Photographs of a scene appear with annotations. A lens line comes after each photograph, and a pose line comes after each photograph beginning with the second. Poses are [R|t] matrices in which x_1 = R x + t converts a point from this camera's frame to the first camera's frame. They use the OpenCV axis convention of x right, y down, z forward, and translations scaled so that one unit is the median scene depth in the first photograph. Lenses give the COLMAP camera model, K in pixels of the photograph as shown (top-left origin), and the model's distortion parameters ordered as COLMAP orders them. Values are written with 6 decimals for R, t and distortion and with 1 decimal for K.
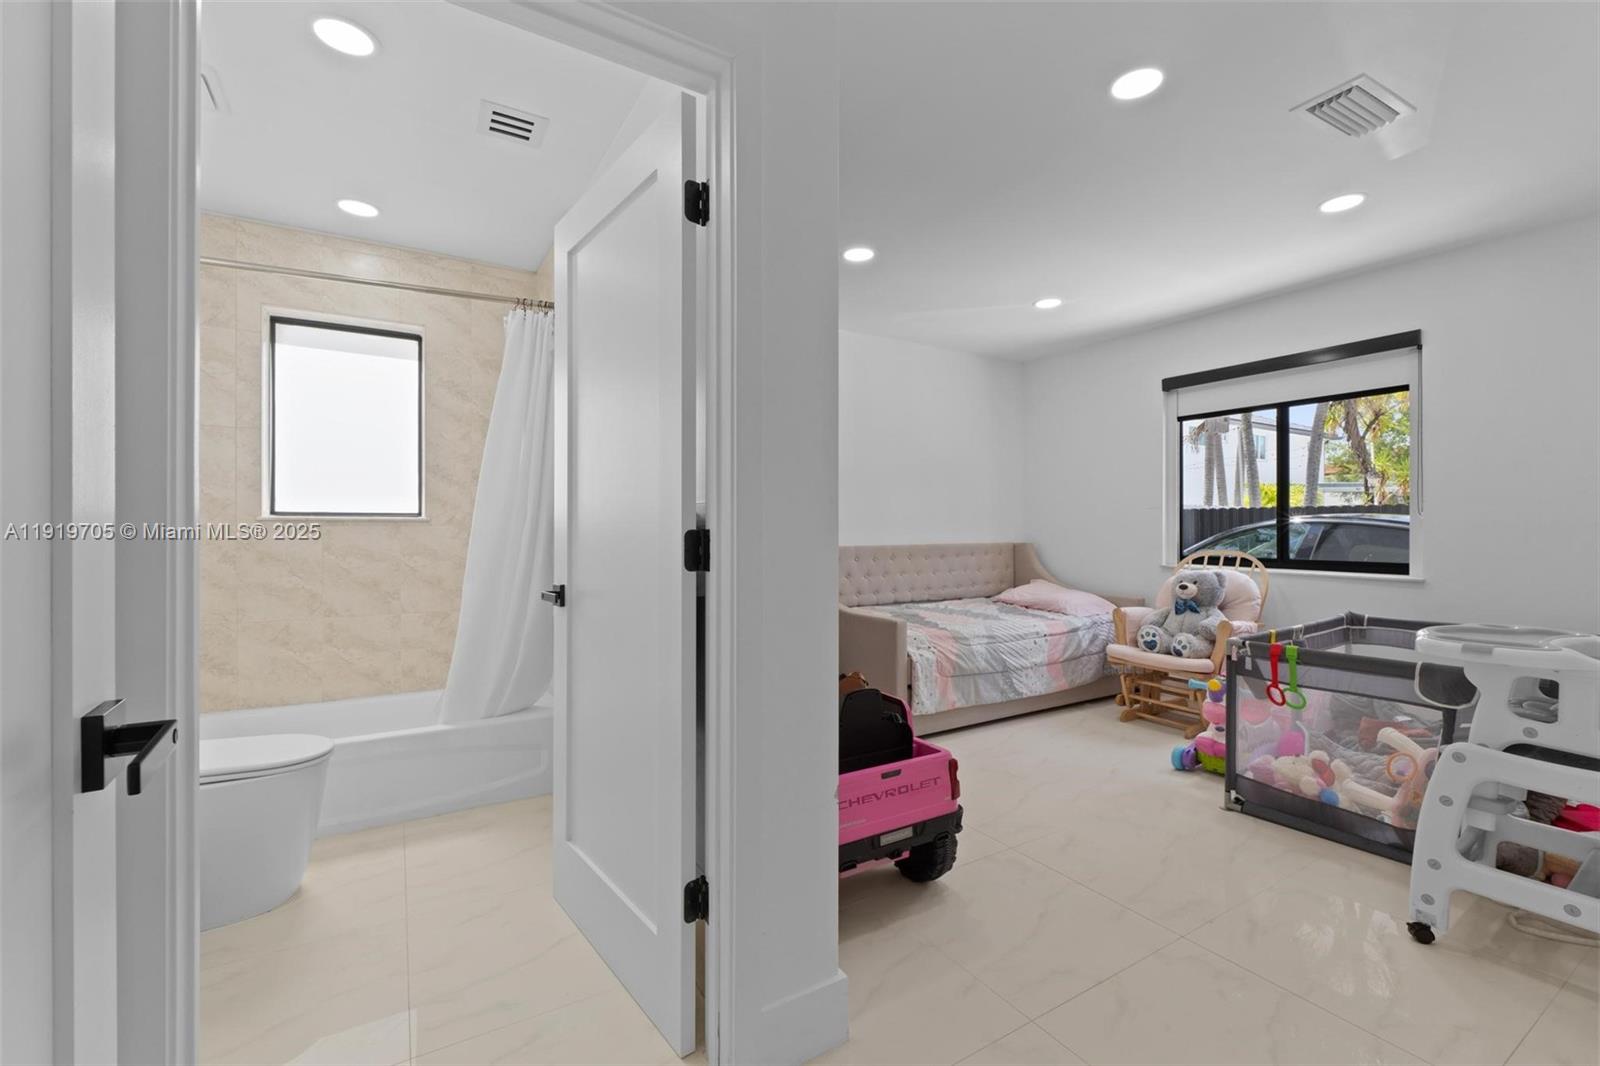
lens RADIAL K [[665.8, 0, 808.6], [0, 665.8, 529.4], [0, 0, 1]] dist [-0.002274, -0.000508]
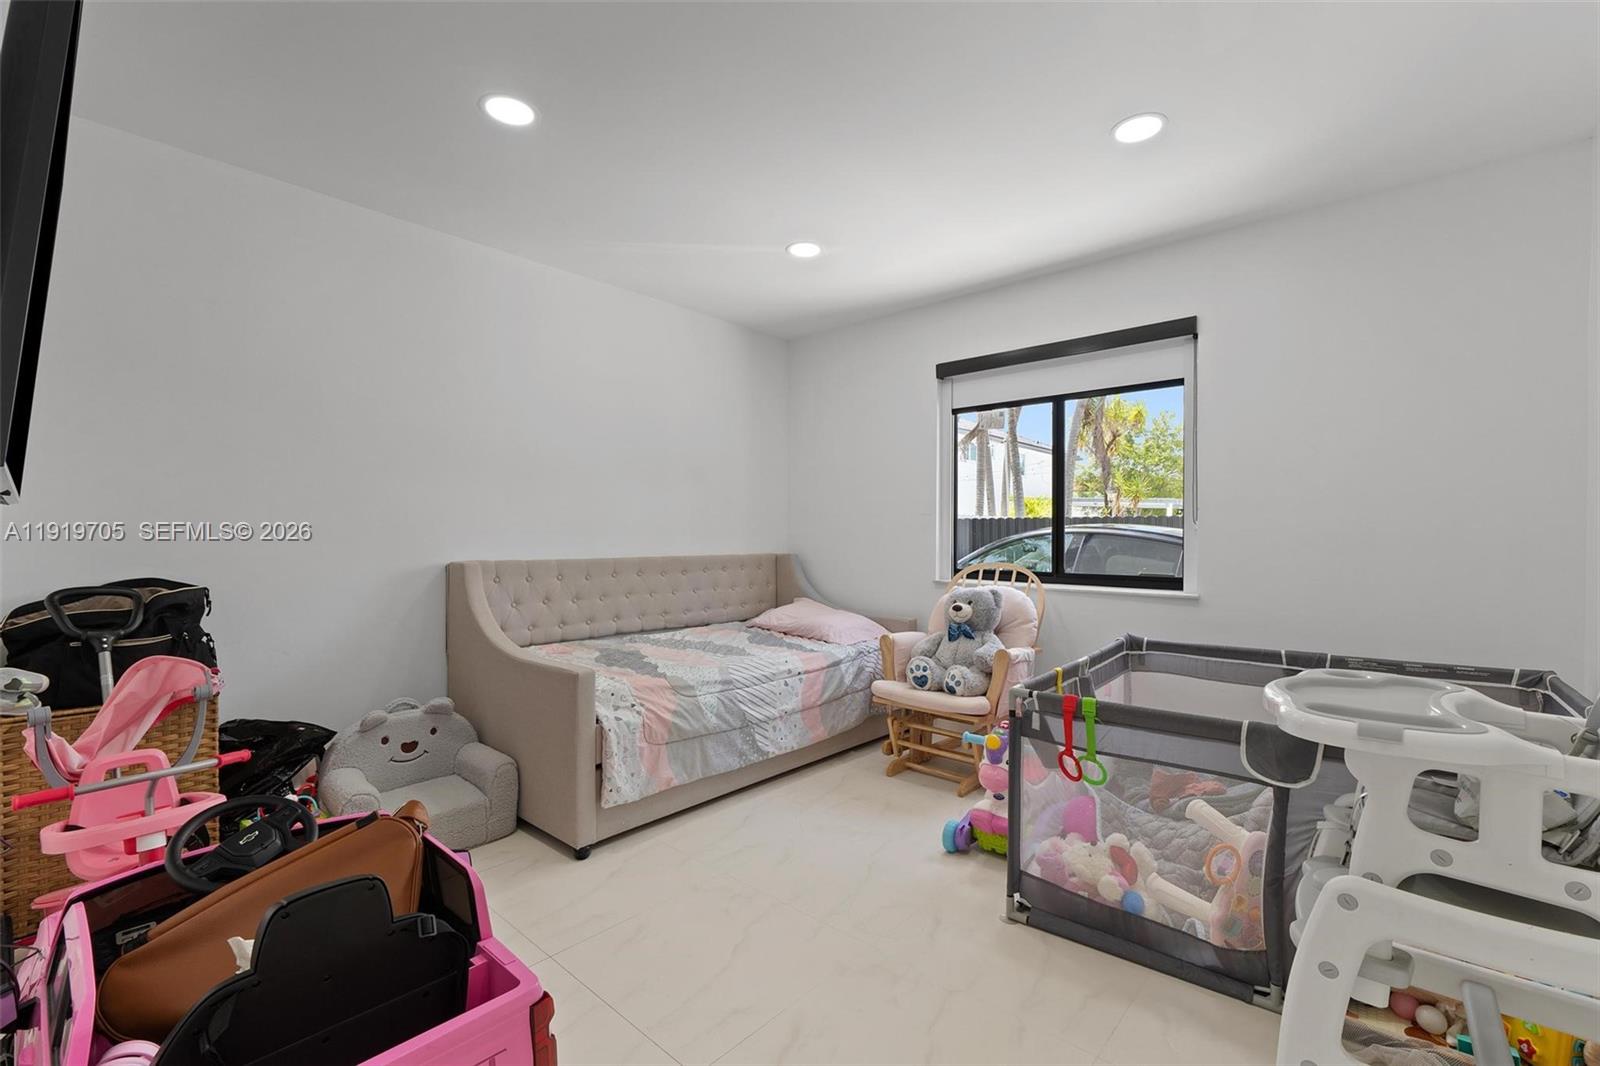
lens RADIAL K [[682.6, 0, 802.9], [0, 682.6, 537.1], [0, 0, 1]] dist [-0.002008, -0.000251]
pose [[0.958144, 0.005093, 0.286242, 0.141667], [-0.004826, 0.999987, -0.001637, 0.000235], [-0.286247, 0.000187, 0.958156, 0.252011]]
